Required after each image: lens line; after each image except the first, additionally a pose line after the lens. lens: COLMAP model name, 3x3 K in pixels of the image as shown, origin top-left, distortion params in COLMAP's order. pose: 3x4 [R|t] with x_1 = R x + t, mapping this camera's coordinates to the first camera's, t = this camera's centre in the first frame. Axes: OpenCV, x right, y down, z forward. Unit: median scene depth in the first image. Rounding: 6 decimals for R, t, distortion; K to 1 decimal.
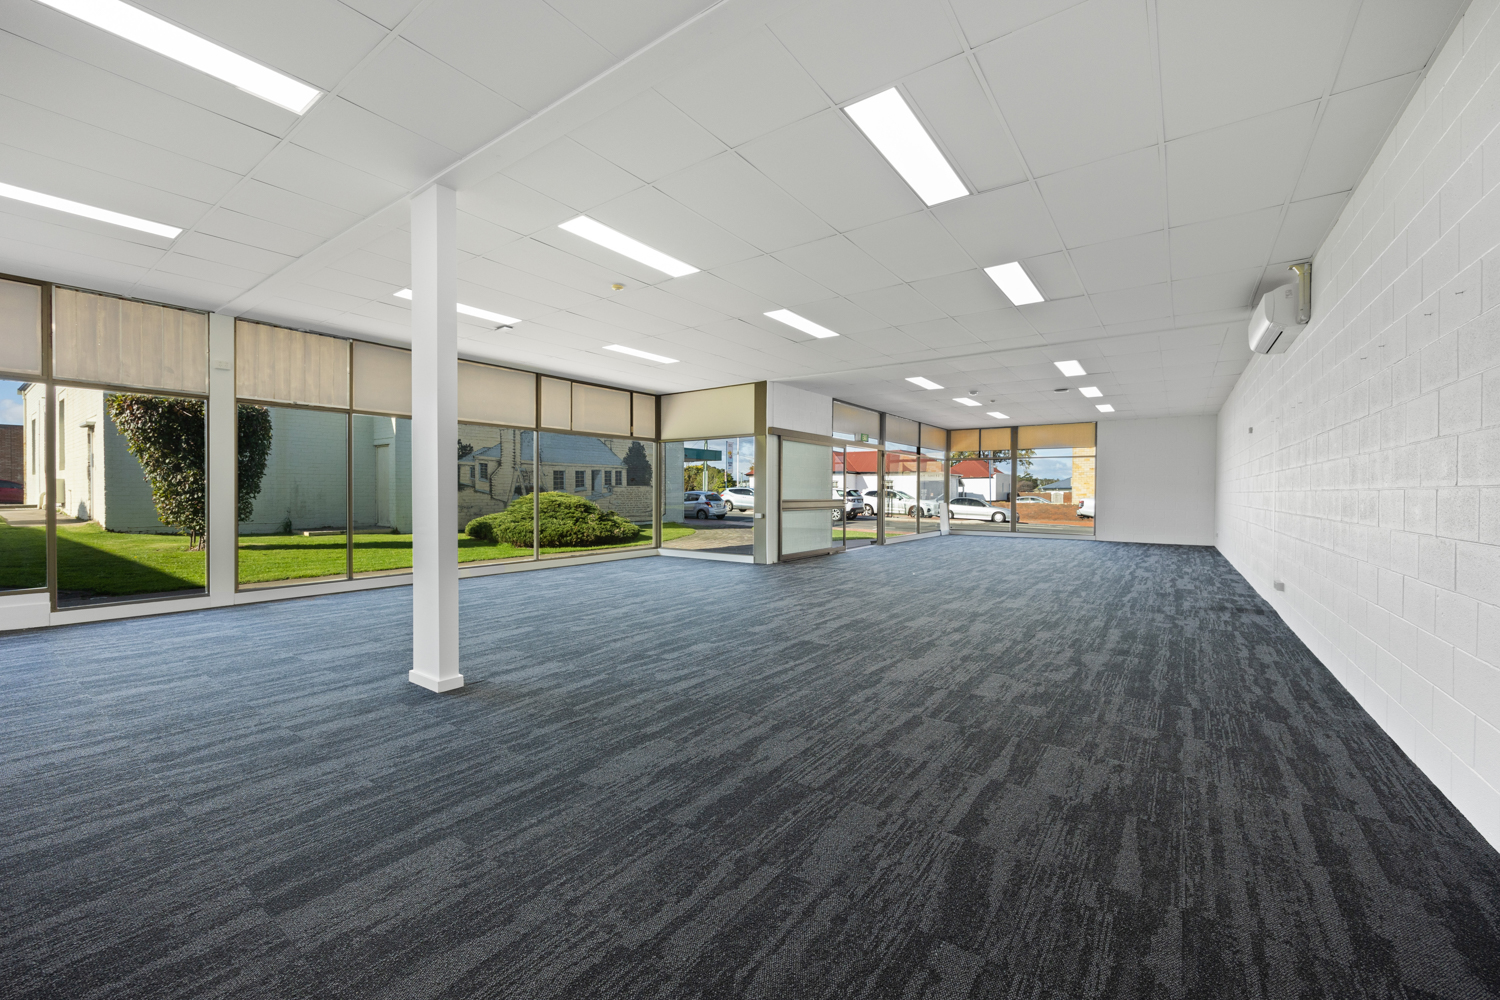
lens RADIAL K [[601.7, 0, 751.2], [0, 601.7, 494.2], [0, 0, 1]] dist [-0.003839, -0.000009]
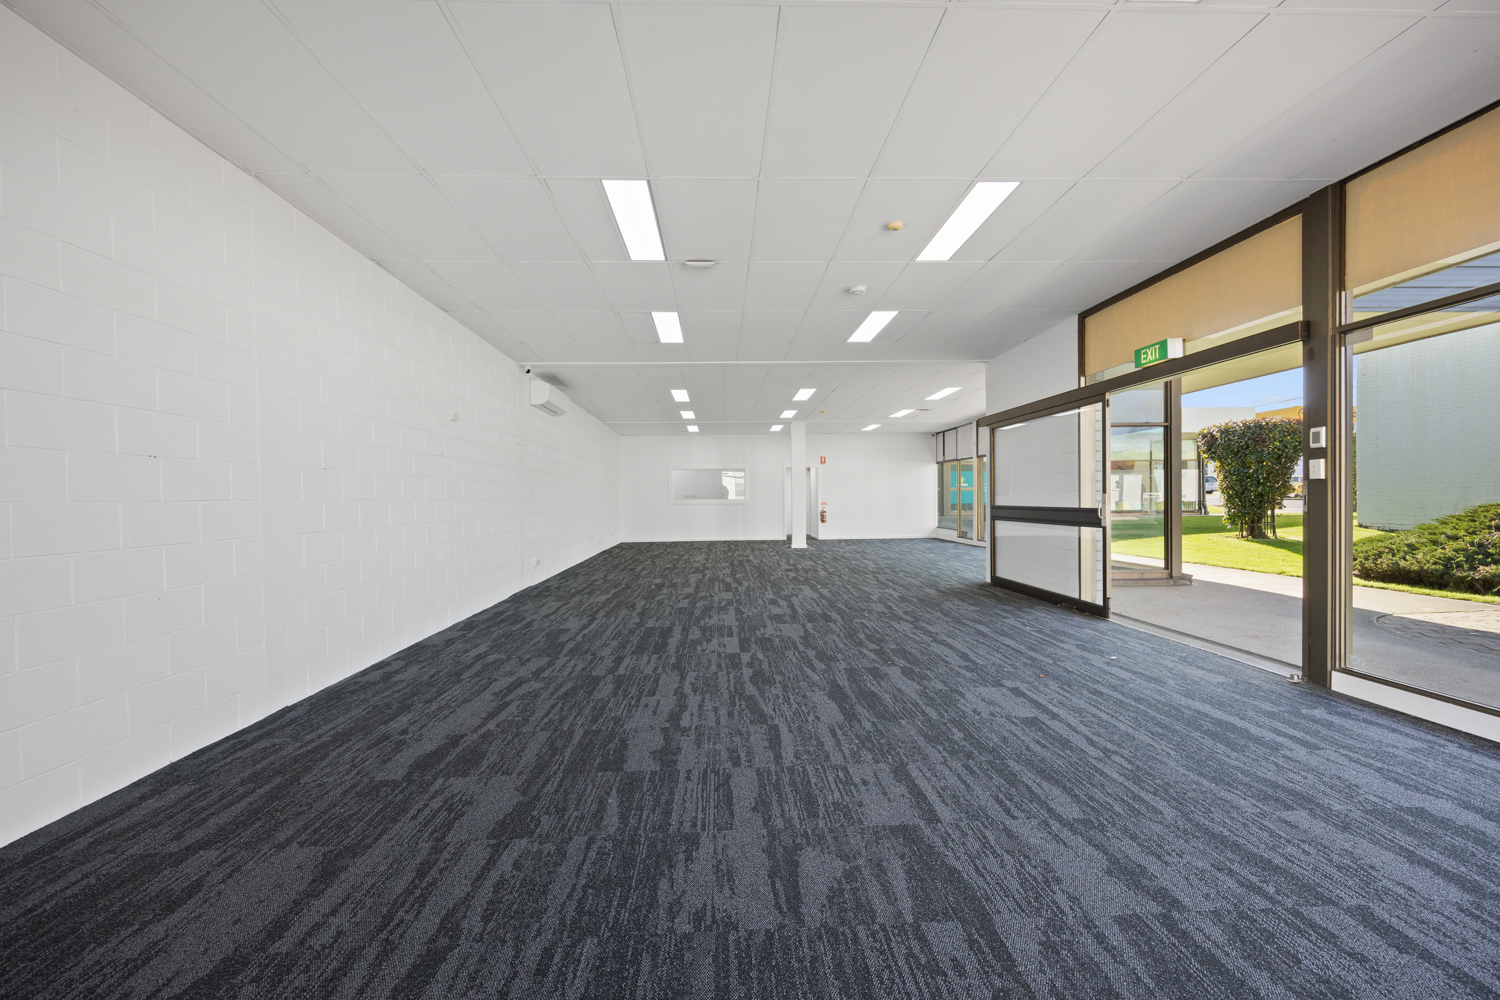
lens RADIAL K [[616.2, 0, 747.4], [0, 616.2, 505.5], [0, 0, 1]] dist [-0.003887, 0.000093]
pose [[-0.786220, 0.013991, -0.617788, 0.797984], [0.008756, 0.999896, 0.011503, -0.003029], [0.617885, 0.003635, -0.786260, 1.424902]]
